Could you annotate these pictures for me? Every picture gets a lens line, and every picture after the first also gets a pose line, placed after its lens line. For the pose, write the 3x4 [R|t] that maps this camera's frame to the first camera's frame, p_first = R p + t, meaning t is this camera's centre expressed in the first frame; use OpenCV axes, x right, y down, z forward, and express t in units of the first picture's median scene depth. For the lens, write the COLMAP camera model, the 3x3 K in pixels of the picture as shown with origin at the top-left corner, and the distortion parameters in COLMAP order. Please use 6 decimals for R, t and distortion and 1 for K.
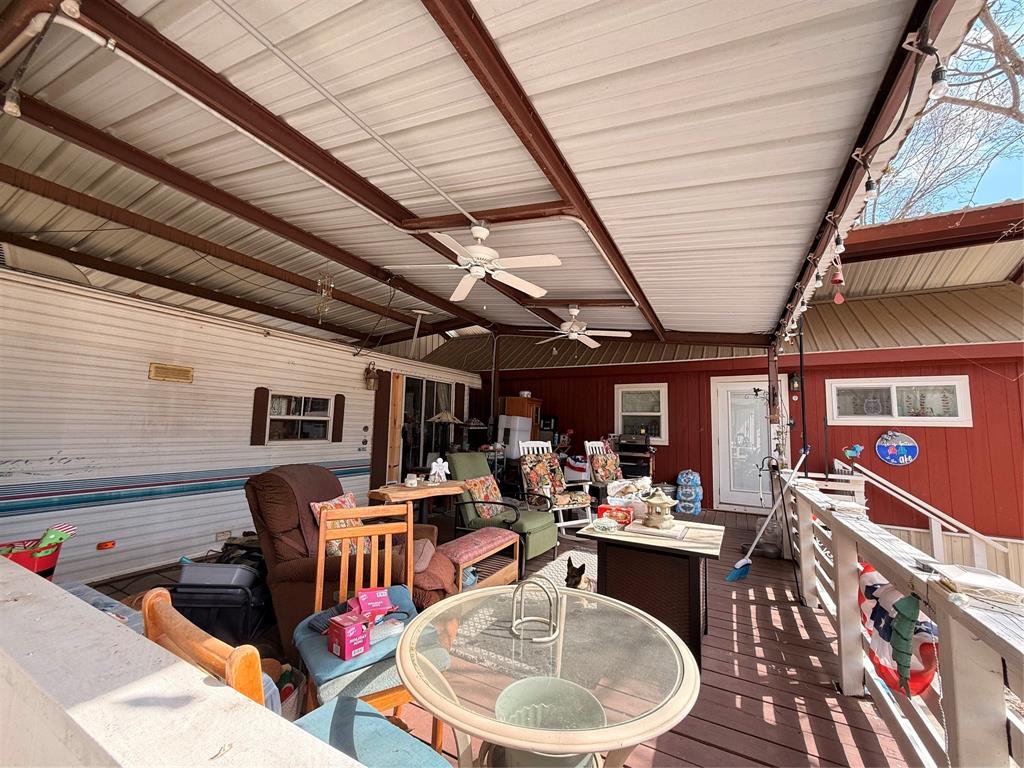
lens RADIAL K [[407.1, 0, 515.6], [0, 407.1, 385.2], [0, 0, 1]] dist [-0.000525, 0.000240]
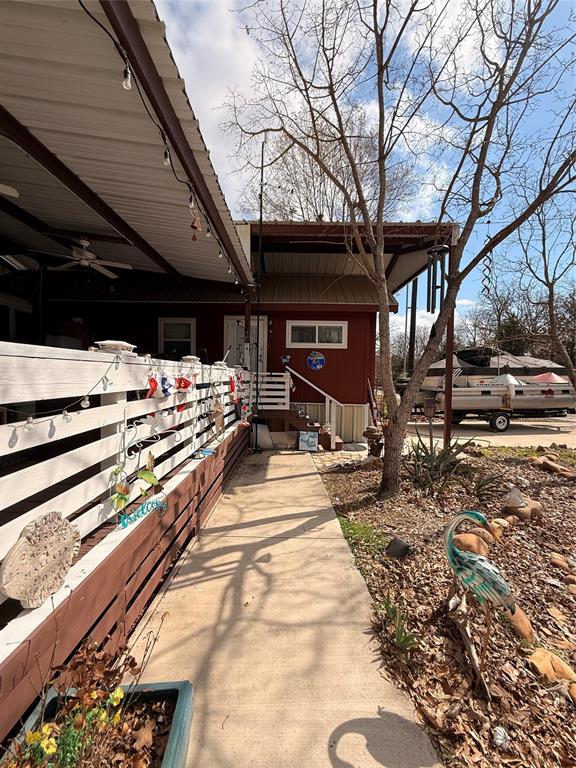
lens RADIAL K [[305.3, 0, 289.9], [0, 305.3, 381.2], [0, 0, 1]] dist [-0.000525, 0.000240]
pose [[0.884312, -0.023903, 0.466284, 0.206215], [-0.043511, 0.990123, 0.133276, 0.070048], [-0.464865, -0.138146, 0.874538, -0.133960]]
